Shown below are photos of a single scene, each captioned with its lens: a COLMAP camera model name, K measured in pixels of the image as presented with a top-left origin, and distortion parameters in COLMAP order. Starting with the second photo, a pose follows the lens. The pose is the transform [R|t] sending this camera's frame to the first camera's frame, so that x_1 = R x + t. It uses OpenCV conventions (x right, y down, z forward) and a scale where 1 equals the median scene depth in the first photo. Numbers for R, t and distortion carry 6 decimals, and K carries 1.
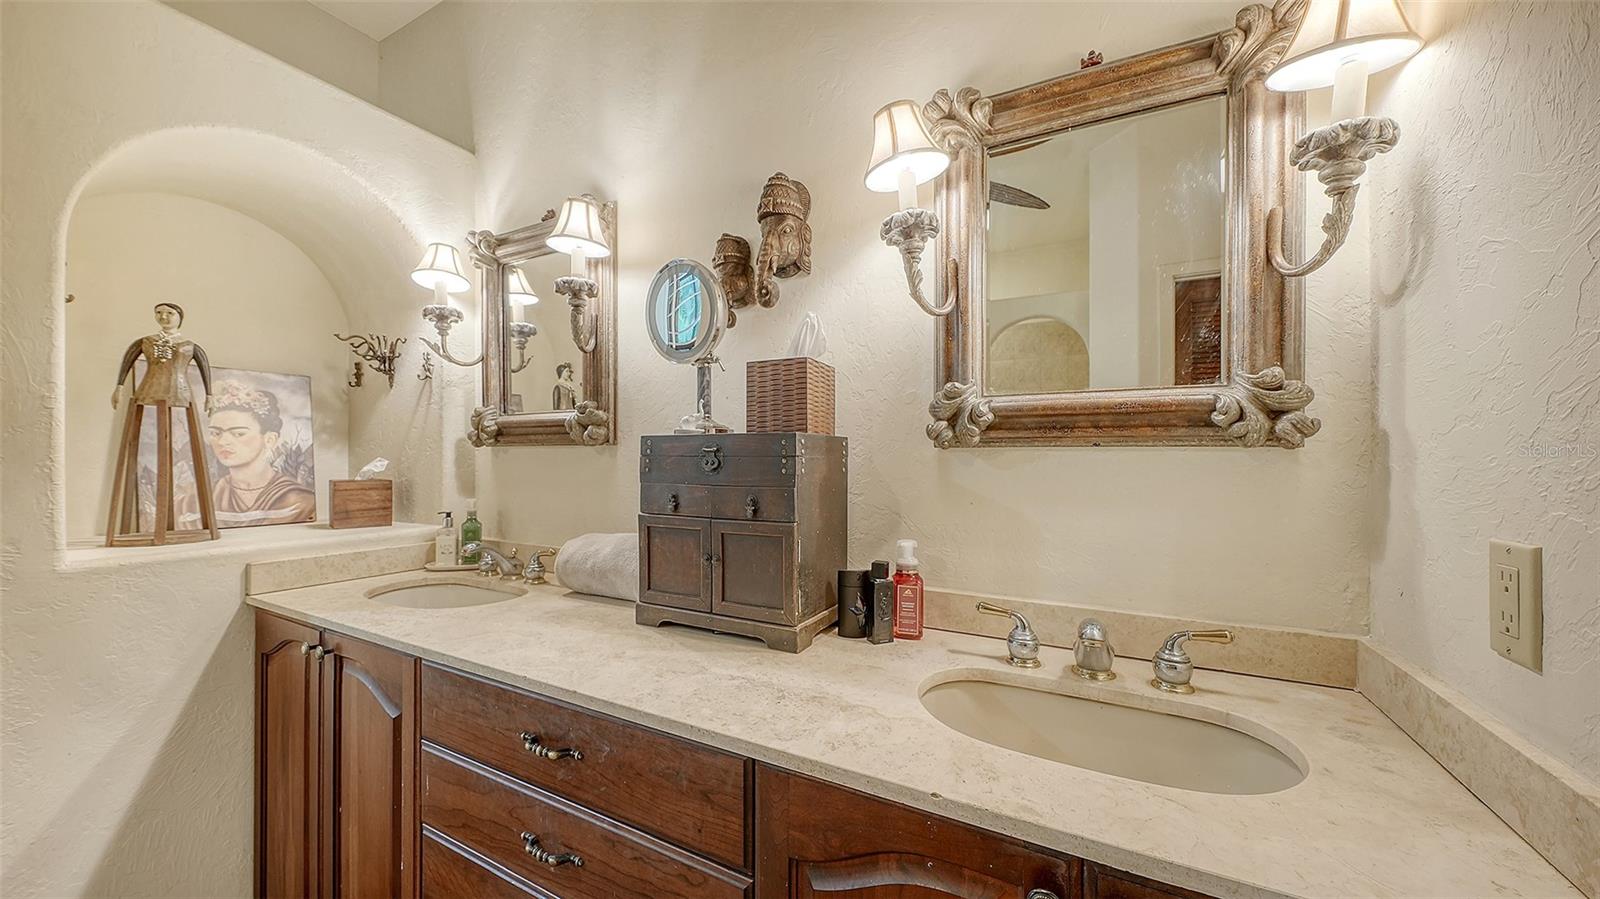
lens RADIAL K [[554.2, 0, 800.3], [0, 554.2, 455.2], [0, 0, 1]] dist [0.000456, -0.002113]
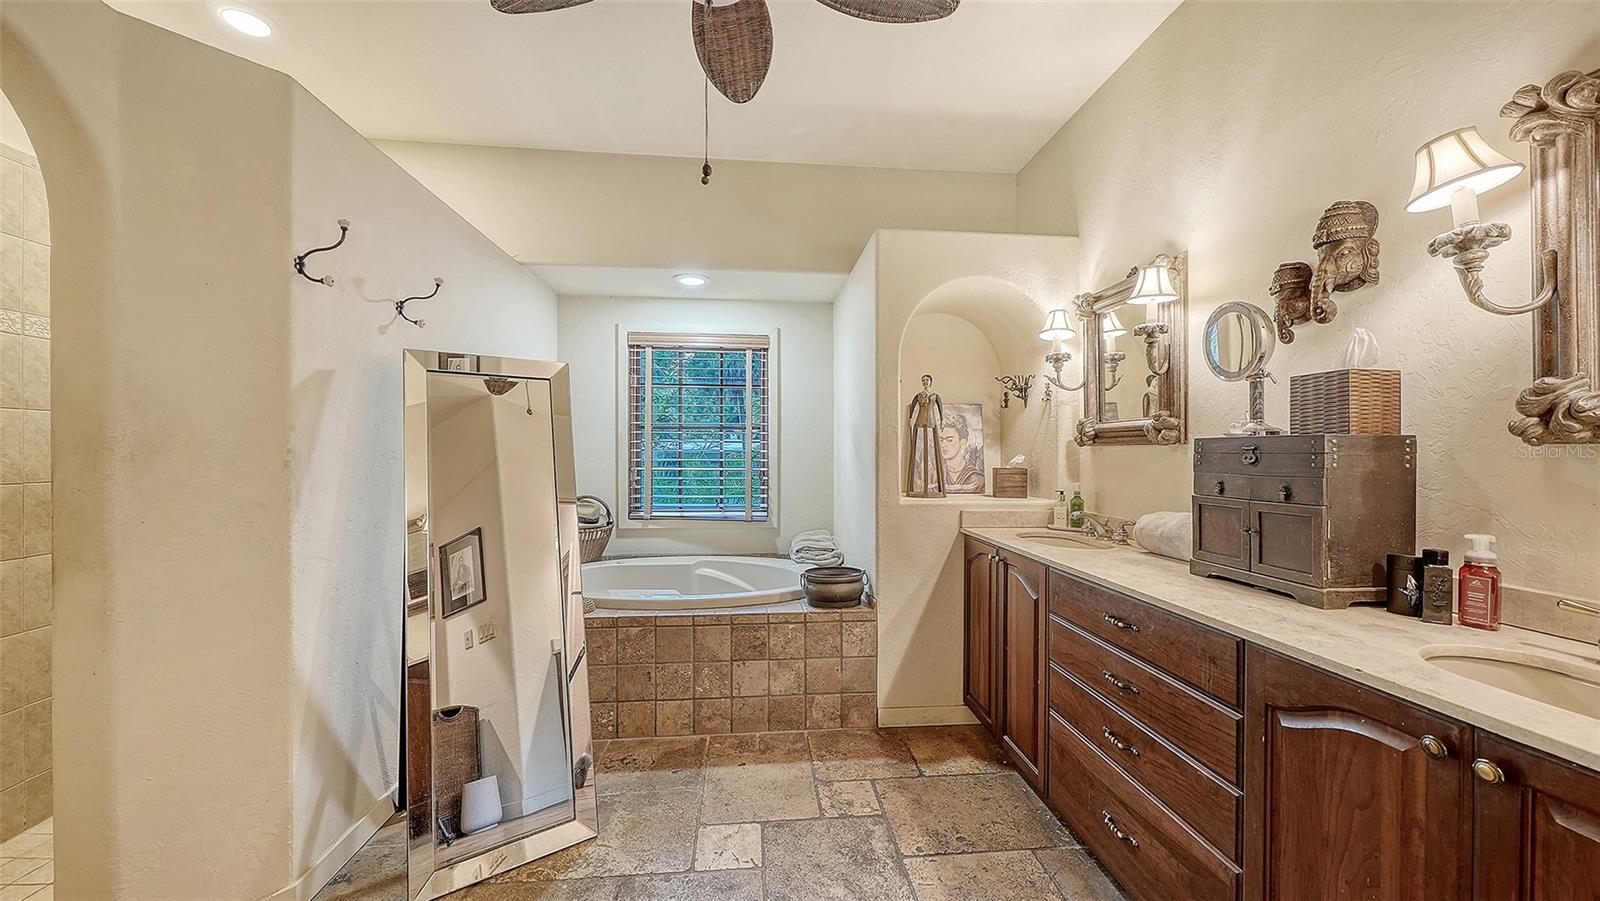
lens RADIAL K [[554.2, 0, 800.3], [0, 554.2, 456.2], [0, 0, 1]] dist [0.000456, -0.002113]
pose [[0.540708, 0.003680, -0.841202, 0.296906], [0.003639, 0.999971, 0.006714, -0.003004], [0.841202, -0.006692, 0.540679, -0.495441]]
